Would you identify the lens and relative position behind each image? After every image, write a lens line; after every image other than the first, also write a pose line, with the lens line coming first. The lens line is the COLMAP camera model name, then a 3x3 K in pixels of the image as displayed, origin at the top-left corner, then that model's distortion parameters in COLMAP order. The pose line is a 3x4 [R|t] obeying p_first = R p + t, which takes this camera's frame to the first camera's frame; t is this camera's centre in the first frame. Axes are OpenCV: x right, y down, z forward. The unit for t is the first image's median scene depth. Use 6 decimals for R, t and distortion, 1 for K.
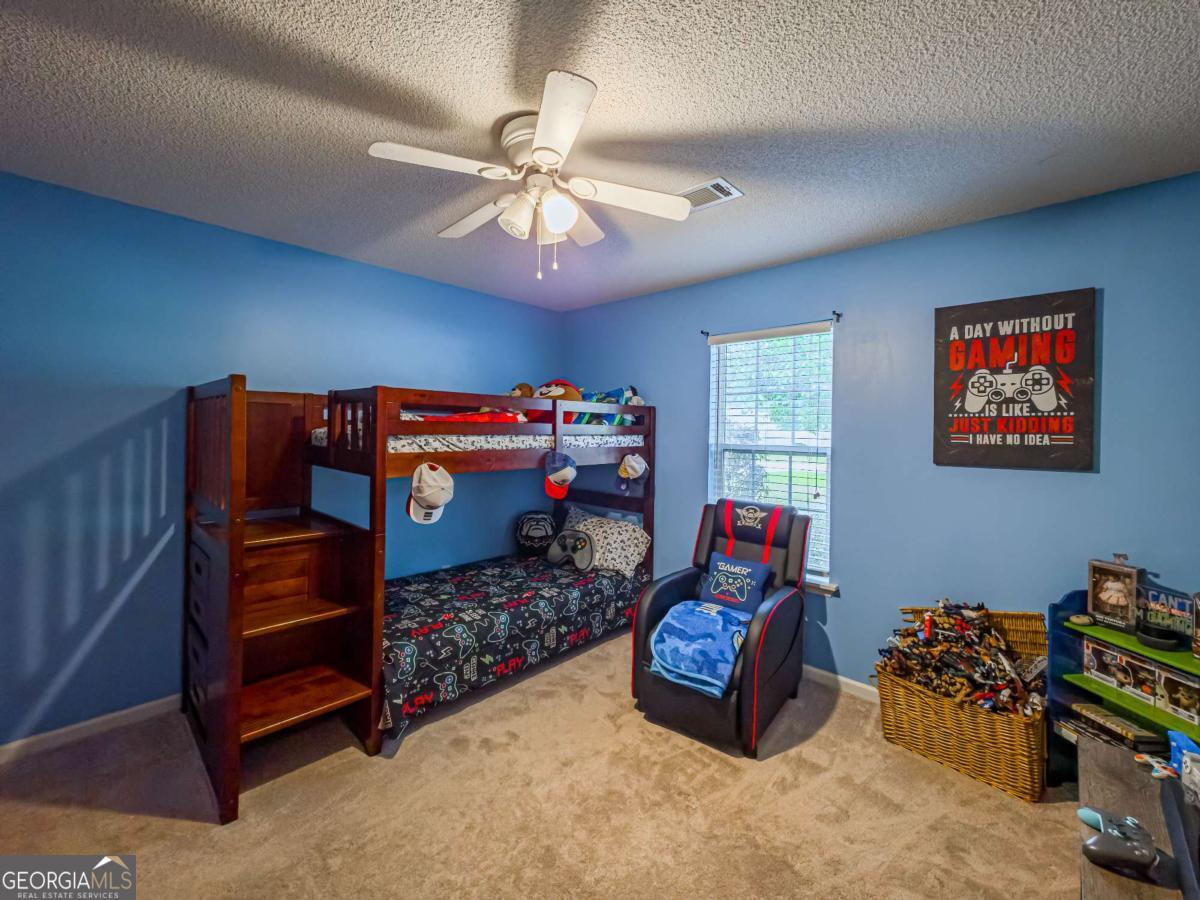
lens RADIAL K [[492.5, 0, 601.4], [0, 492.5, 433.9], [0, 0, 1]] dist [0.000228, 0.000004]
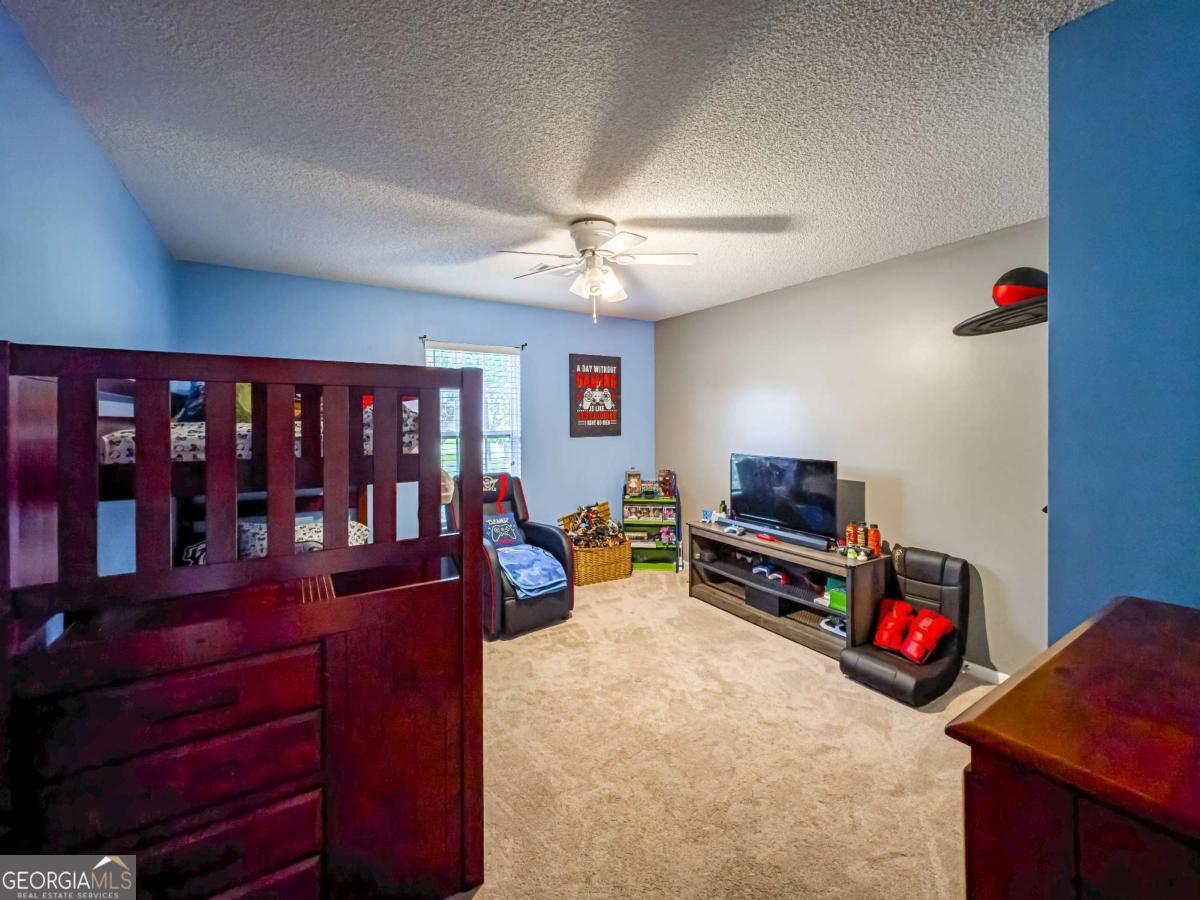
lens RADIAL K [[492.5, 0, 601.4], [0, 492.5, 433.9], [0, 0, 1]] dist [0.000228, 0.000004]
pose [[0.253837, -0.046764, 0.966116, -1.122163], [0.019173, 0.998878, 0.043312, -0.029144], [-0.967057, 0.007529, 0.254449, 0.420789]]
